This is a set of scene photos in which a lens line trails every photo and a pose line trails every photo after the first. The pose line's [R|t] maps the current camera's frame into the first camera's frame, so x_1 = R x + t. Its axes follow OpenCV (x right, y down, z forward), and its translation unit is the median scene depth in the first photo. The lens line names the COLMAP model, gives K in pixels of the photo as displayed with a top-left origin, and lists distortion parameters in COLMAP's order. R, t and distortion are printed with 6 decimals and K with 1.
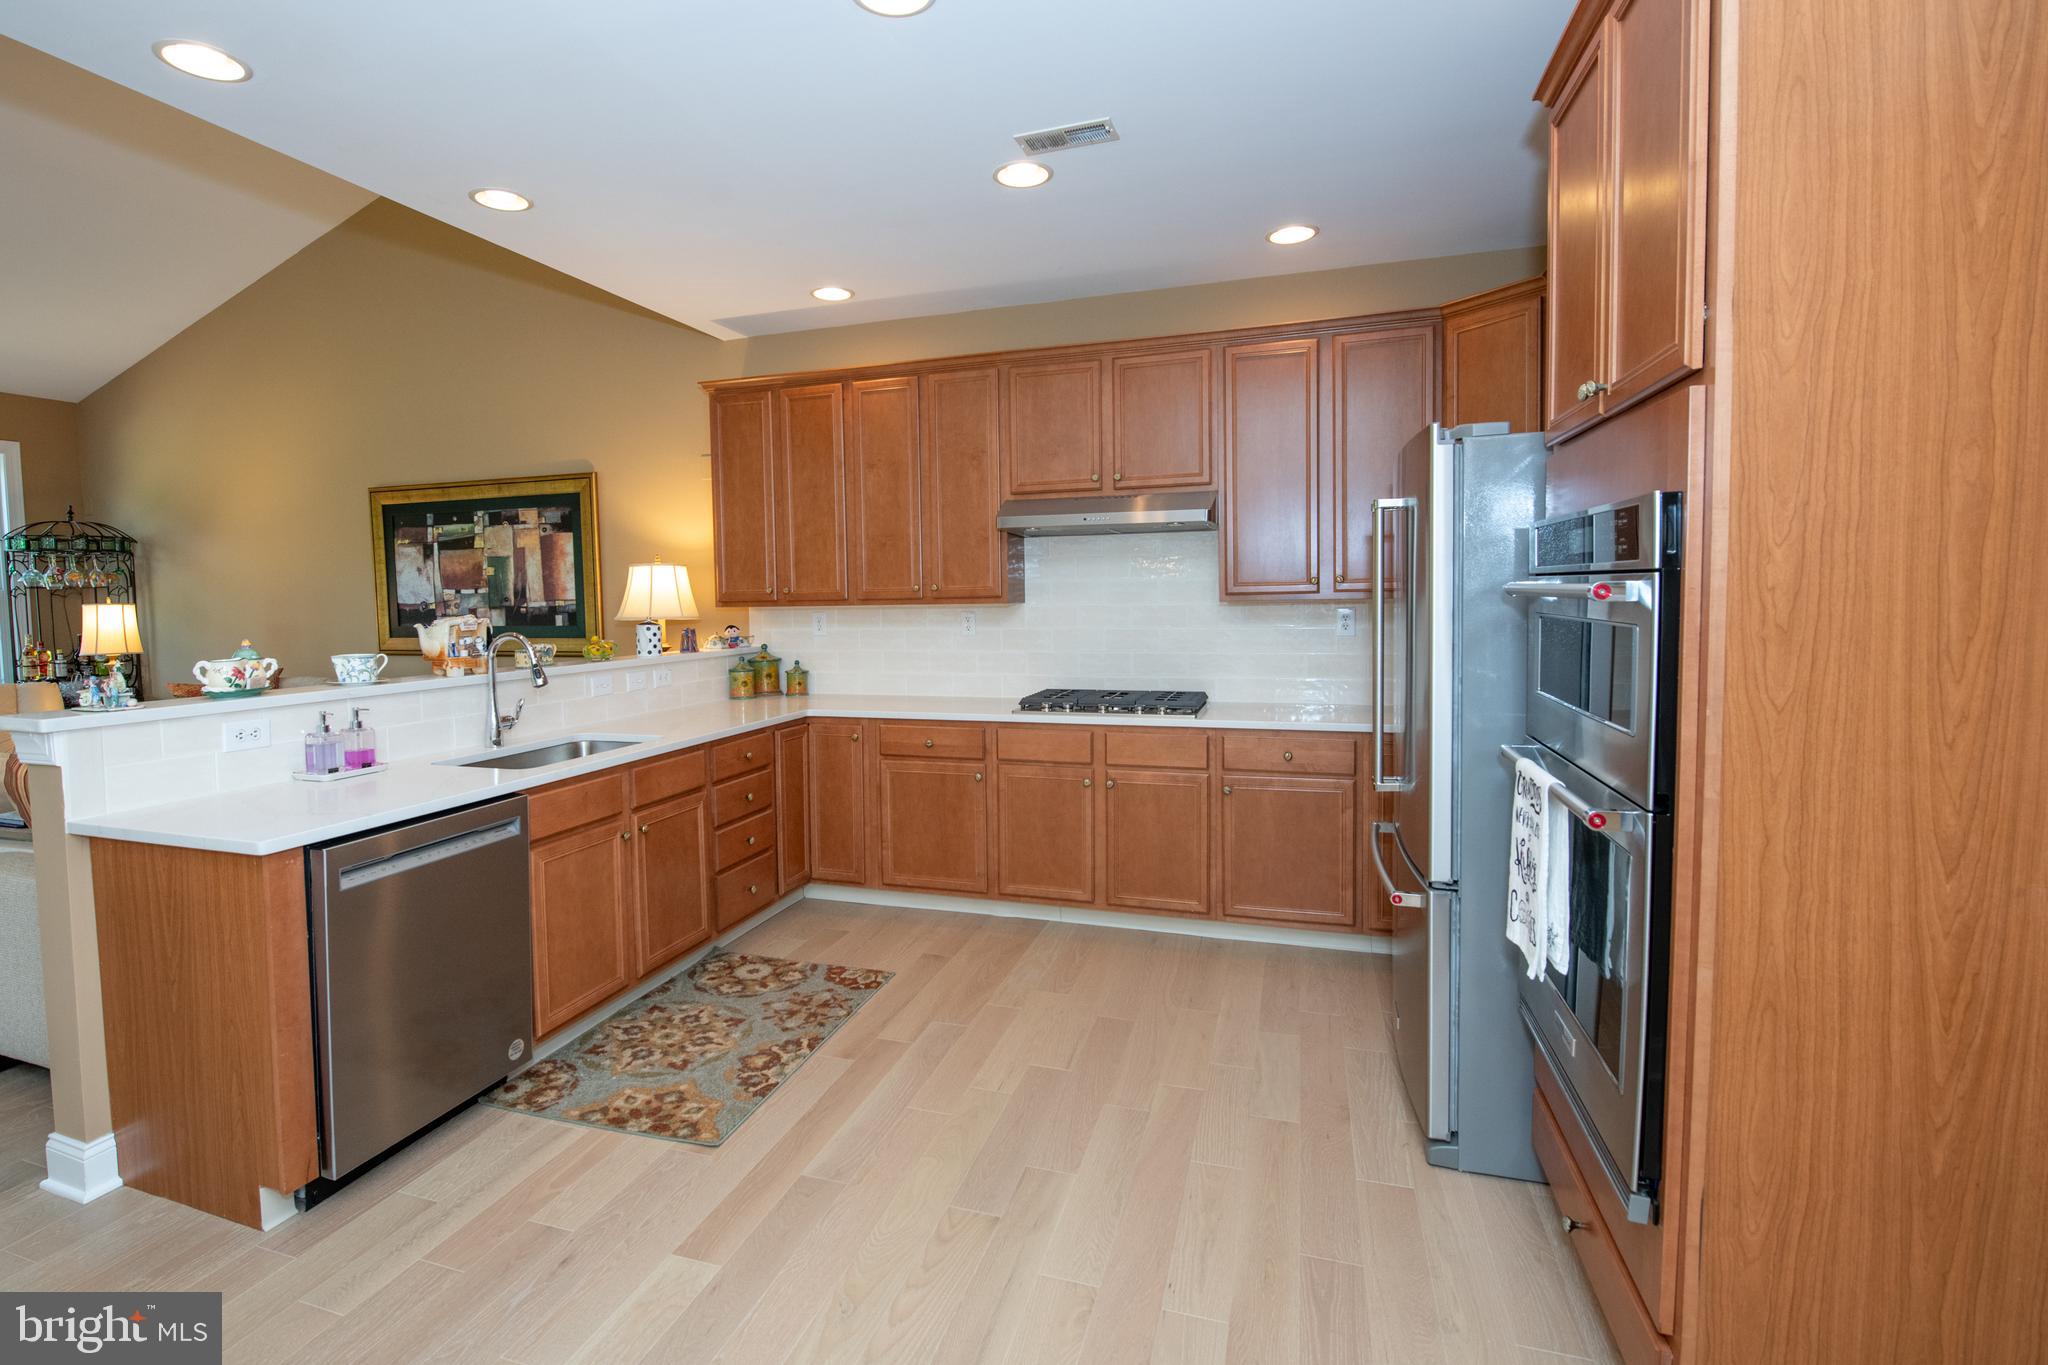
lens RADIAL K [[968.0, 0, 1016.9], [0, 968.0, 644.1], [0, 0, 1]] dist [-0.002533, -0.000403]
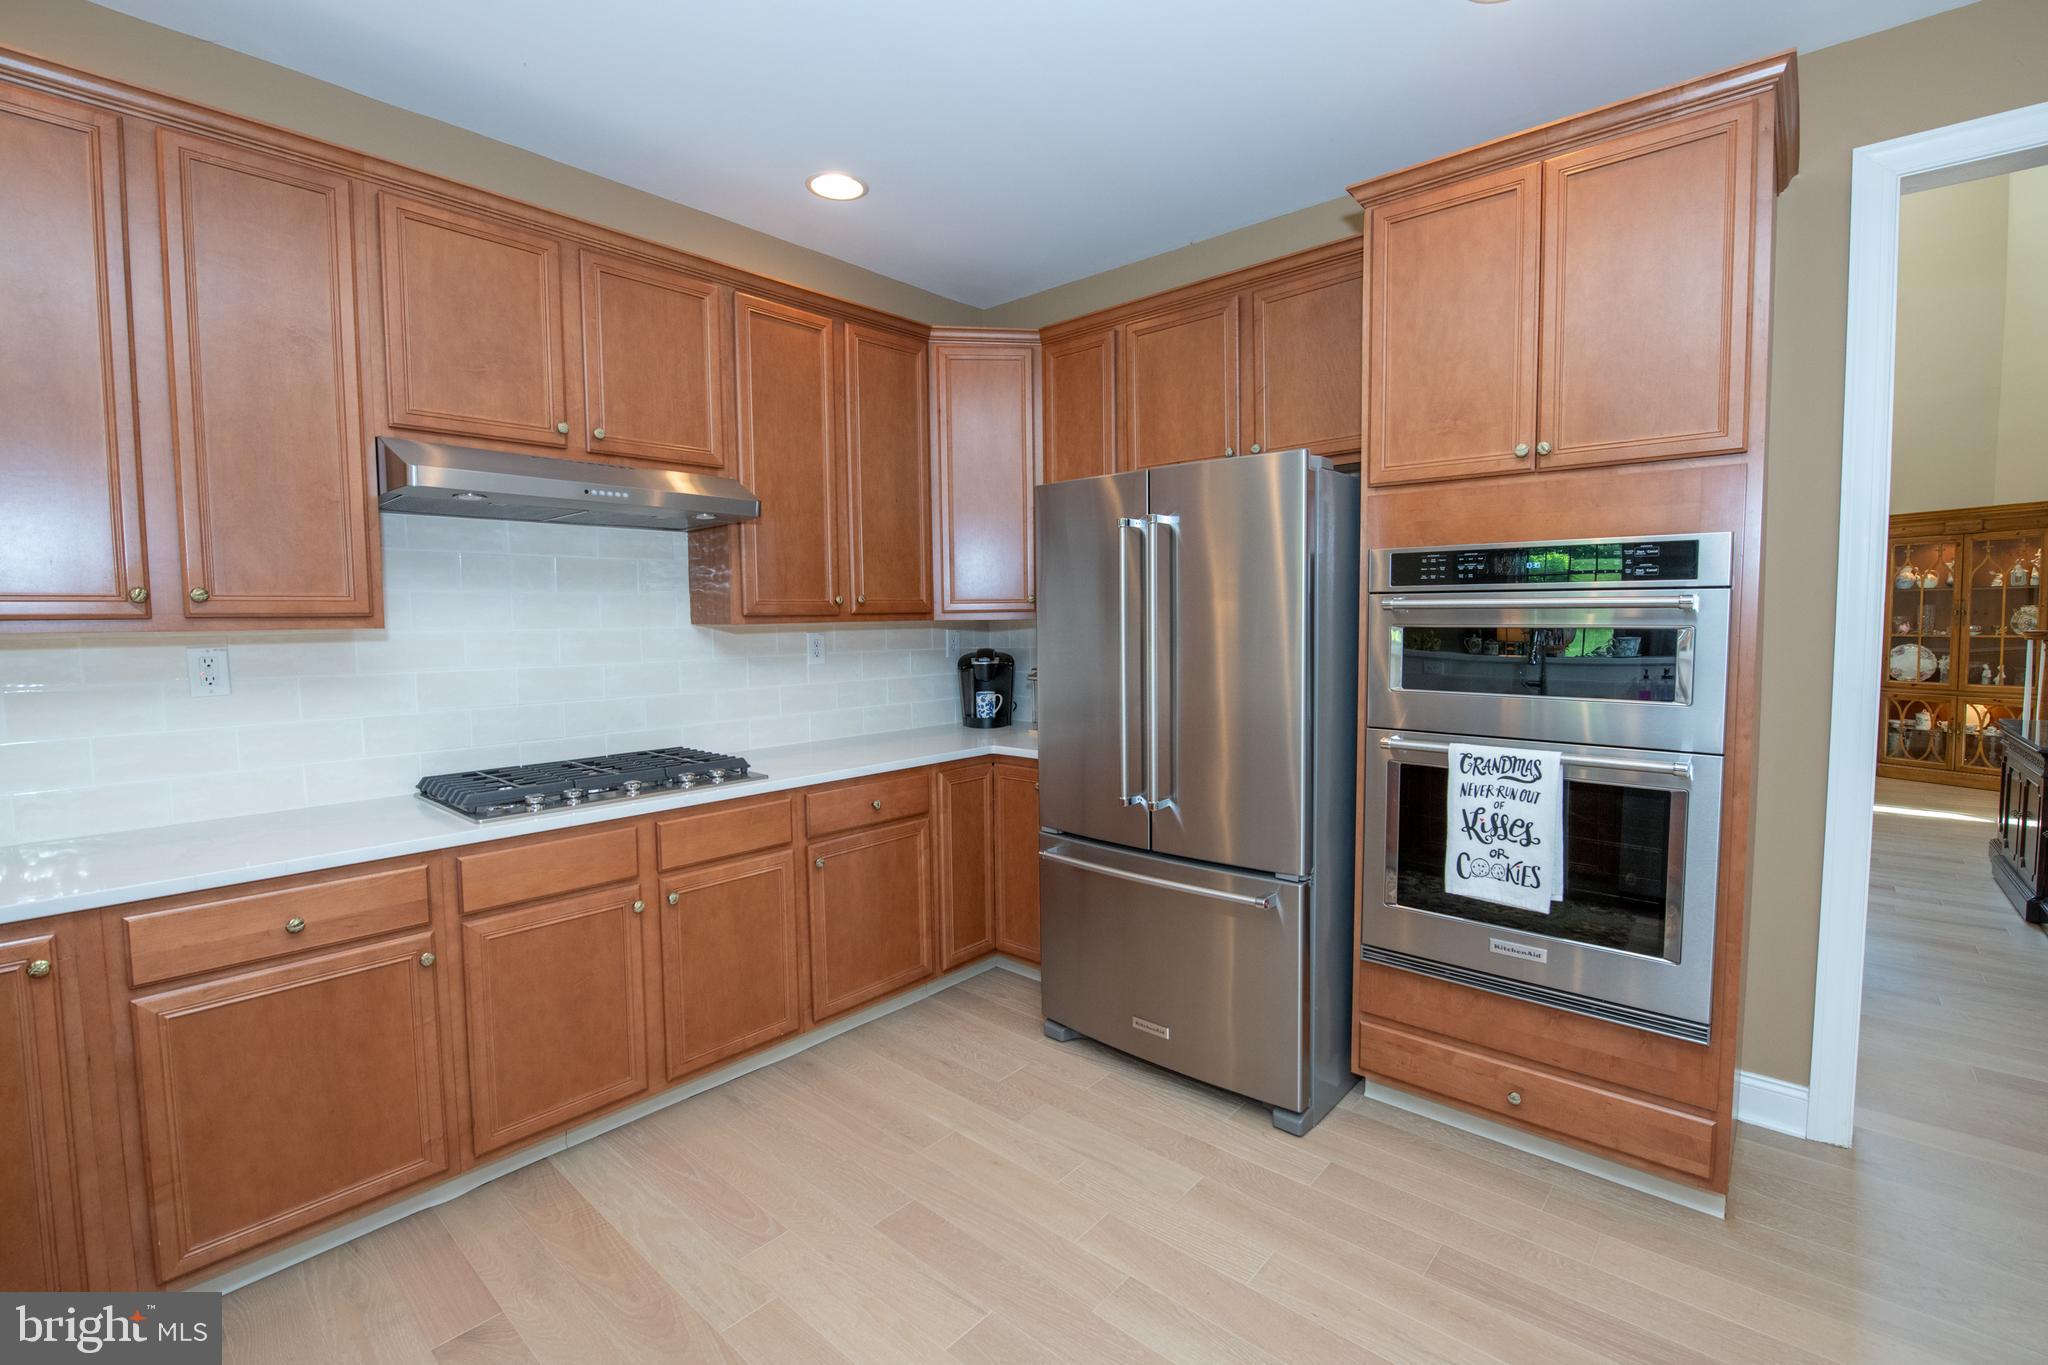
lens RADIAL K [[872.8, 0, 1032.2], [0, 872.8, 677.4], [0, 0, 1]] dist [-0.021751, 0.000170]
pose [[0.396329, -0.049435, 0.916777, -0.338632], [0.048468, 0.998284, 0.032877, -0.014621], [-0.916828, 0.031404, 0.398044, 0.526016]]
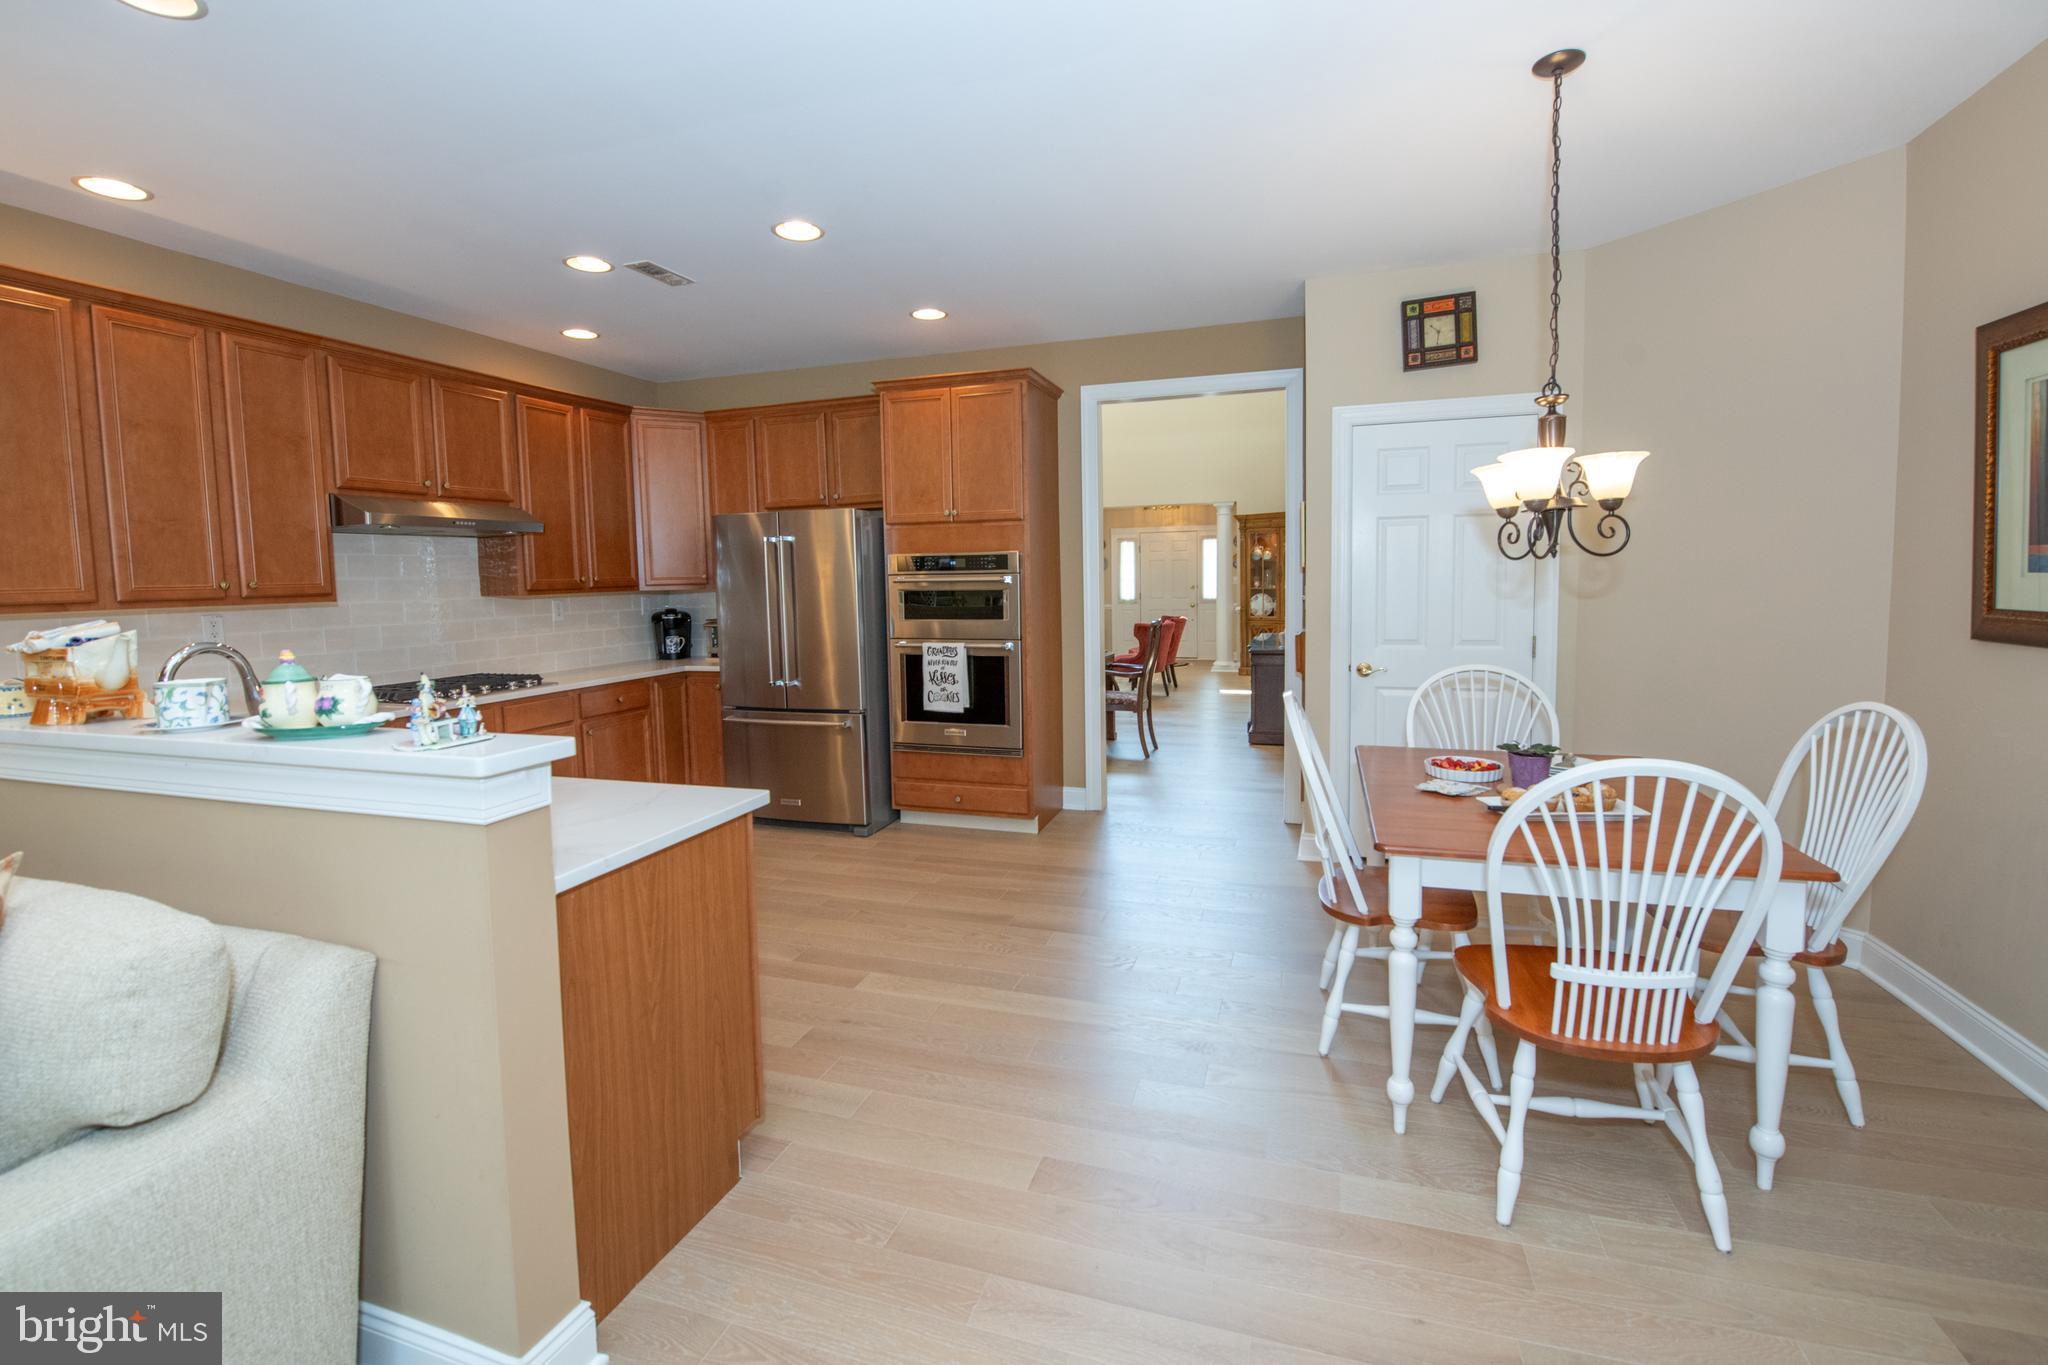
lens RADIAL K [[867.8, 0, 1030.4], [0, 867.8, 635.4], [0, 0, 1]] dist [-0.002741, -0.000562]
pose [[-0.011012, -0.052503, 0.998560, -0.952386], [0.070086, 0.996124, 0.053148, -0.006945], [-0.997480, 0.070571, -0.007290, 0.361678]]
